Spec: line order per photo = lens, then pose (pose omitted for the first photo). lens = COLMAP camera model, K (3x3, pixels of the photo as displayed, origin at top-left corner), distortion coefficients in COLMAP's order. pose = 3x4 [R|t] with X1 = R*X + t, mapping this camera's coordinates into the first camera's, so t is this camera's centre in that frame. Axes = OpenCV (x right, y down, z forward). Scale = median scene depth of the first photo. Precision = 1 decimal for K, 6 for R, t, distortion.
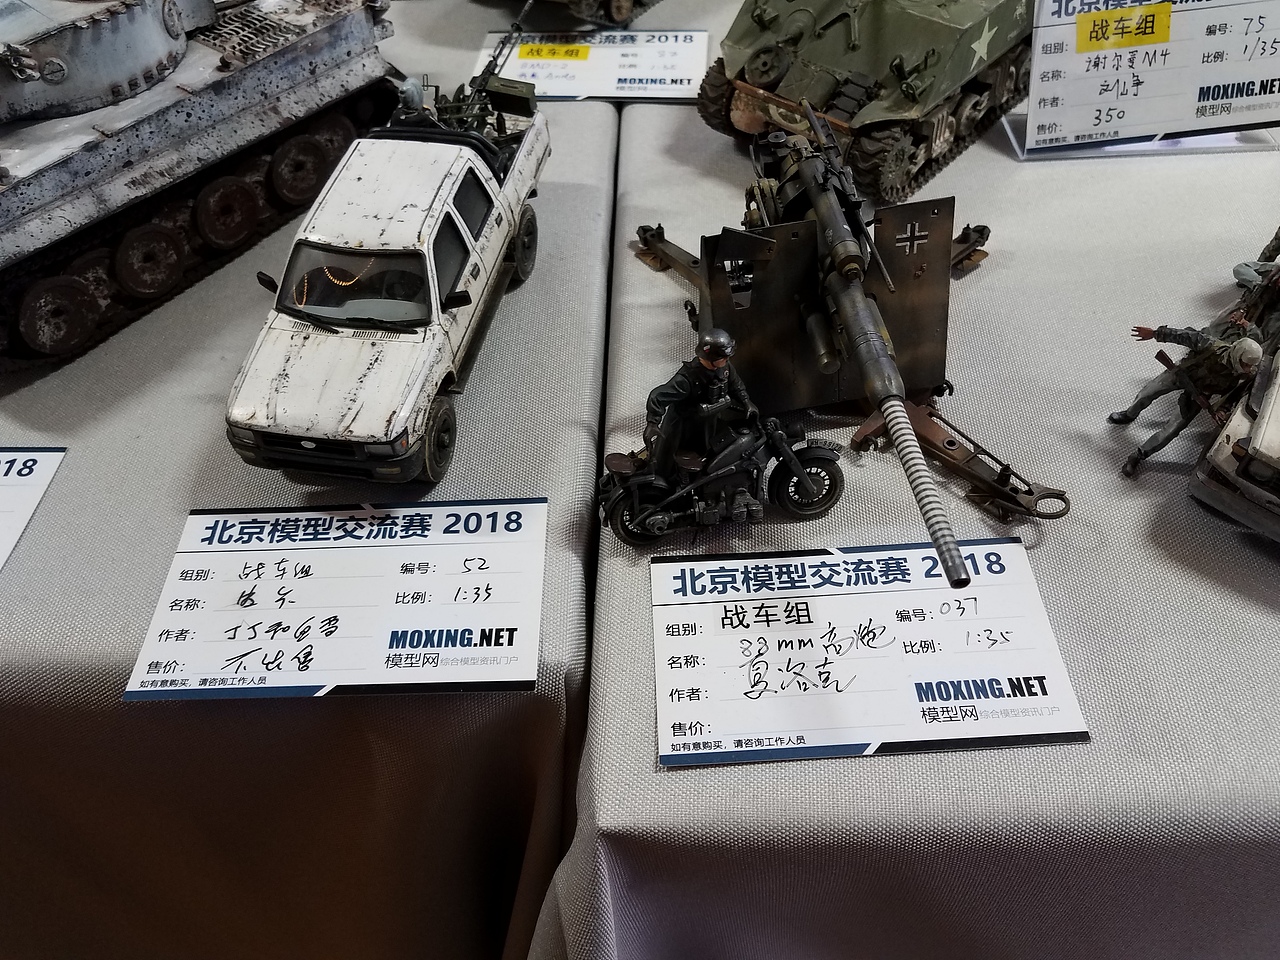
lens RADIAL K [[1041.2, 0, 640.0], [0, 1041.2, 480.0], [0, 0, 1]] dist [-0.007674, -0.011107]
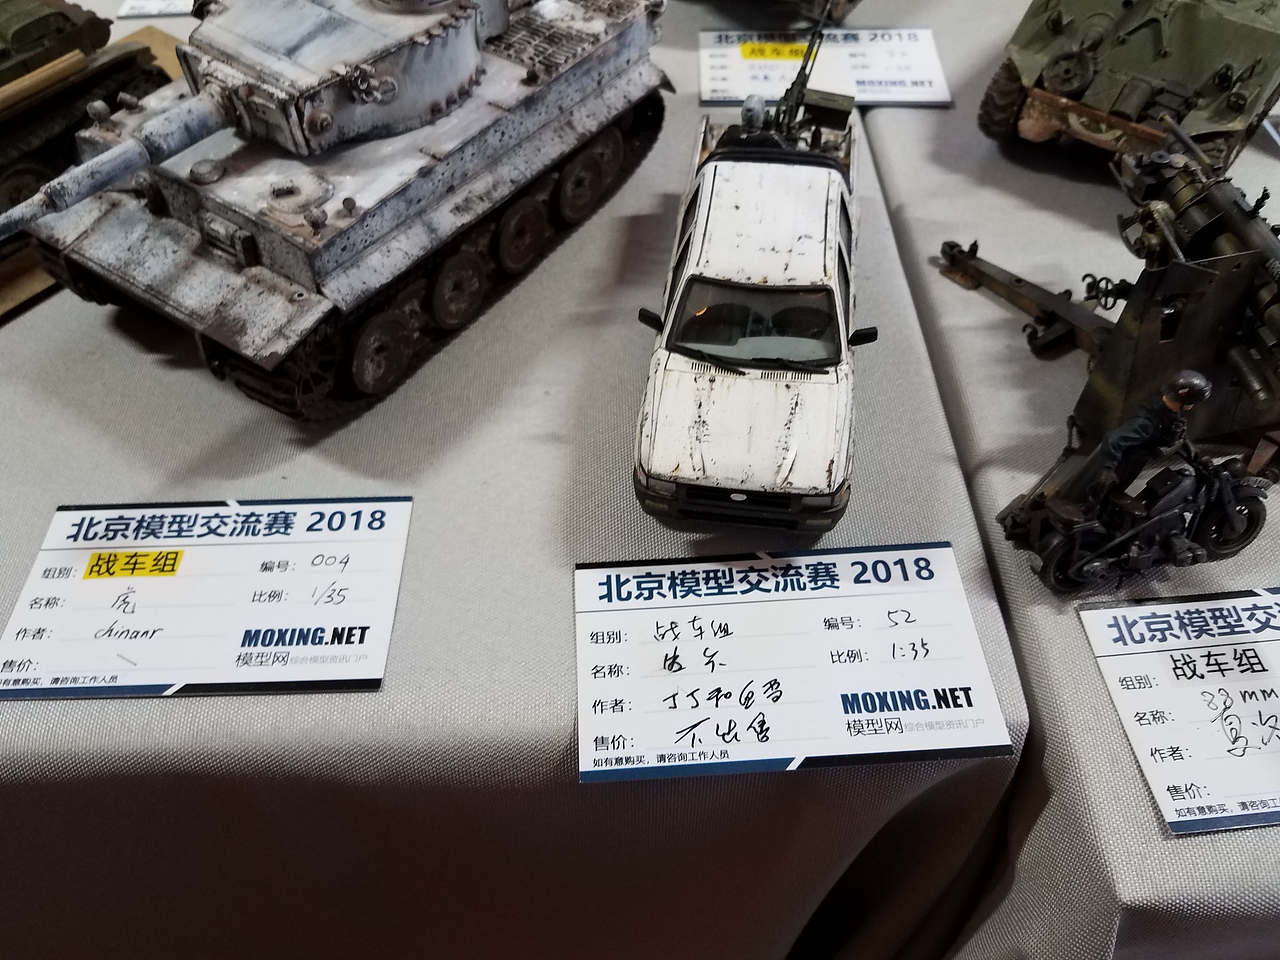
lens RADIAL K [[1041.2, 0, 640.0], [0, 1041.2, 480.0], [0, 0, 1]] dist [-0.007674, -0.011107]
pose [[0.999178, -0.022334, 0.033828, -0.405648], [0.021545, 0.999491, 0.023514, -0.068345], [-0.034336, -0.022766, 0.999151, 0.059095]]
